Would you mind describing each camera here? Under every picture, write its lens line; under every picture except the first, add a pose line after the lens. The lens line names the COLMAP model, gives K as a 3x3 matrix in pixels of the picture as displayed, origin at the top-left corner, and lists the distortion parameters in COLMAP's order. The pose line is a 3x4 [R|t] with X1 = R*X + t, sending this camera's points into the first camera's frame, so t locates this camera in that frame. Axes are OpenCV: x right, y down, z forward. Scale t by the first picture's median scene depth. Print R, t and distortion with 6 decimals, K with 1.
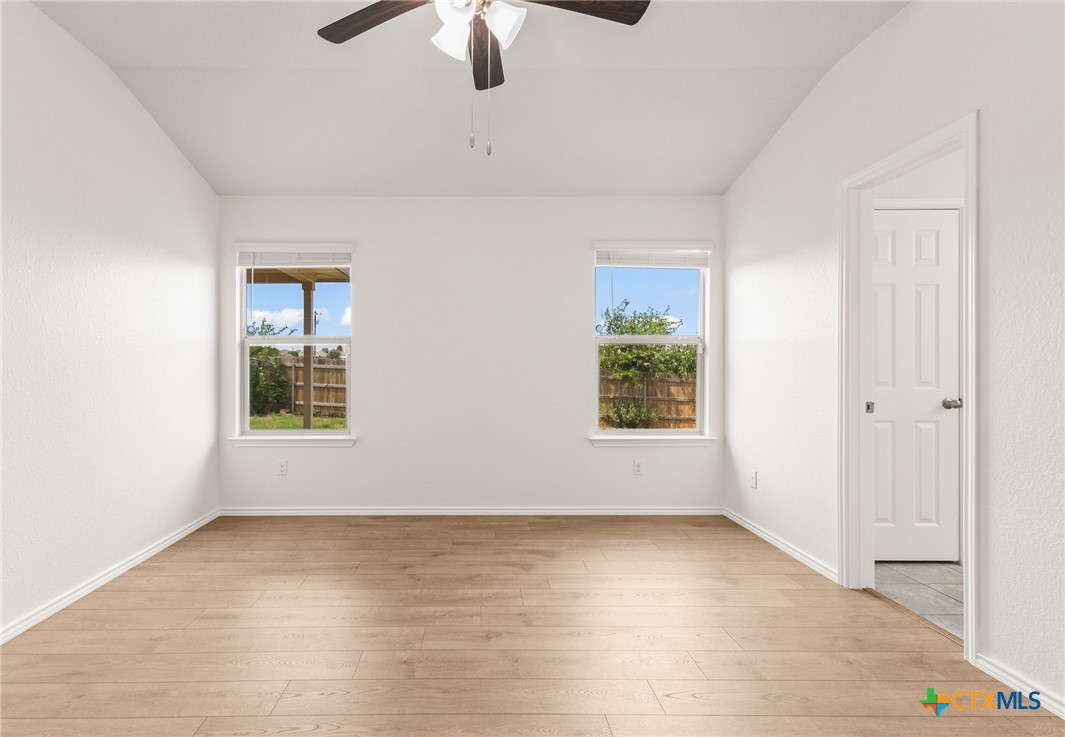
lens RADIAL K [[517.8, 0, 475.9], [0, 517.8, 368.9], [0, 0, 1]] dist [0.007300, 0.000758]
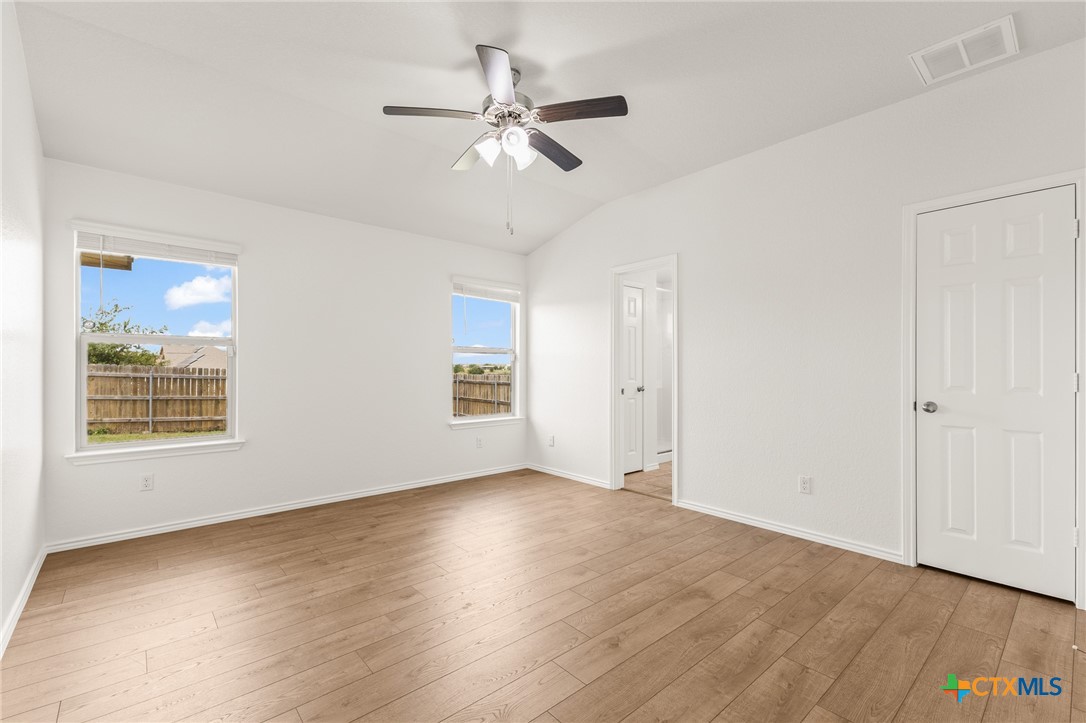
lens RADIAL K [[471.8, 0, 541.5], [0, 471.8, 370.3], [0, 0, 1]] dist [0.013227, -0.001980]
pose [[0.755572, 0.000671, 0.655065, -0.452482], [0.001335, 0.999996, -0.002564, 0.001198], [-0.655064, 0.002811, 0.755568, -0.074442]]
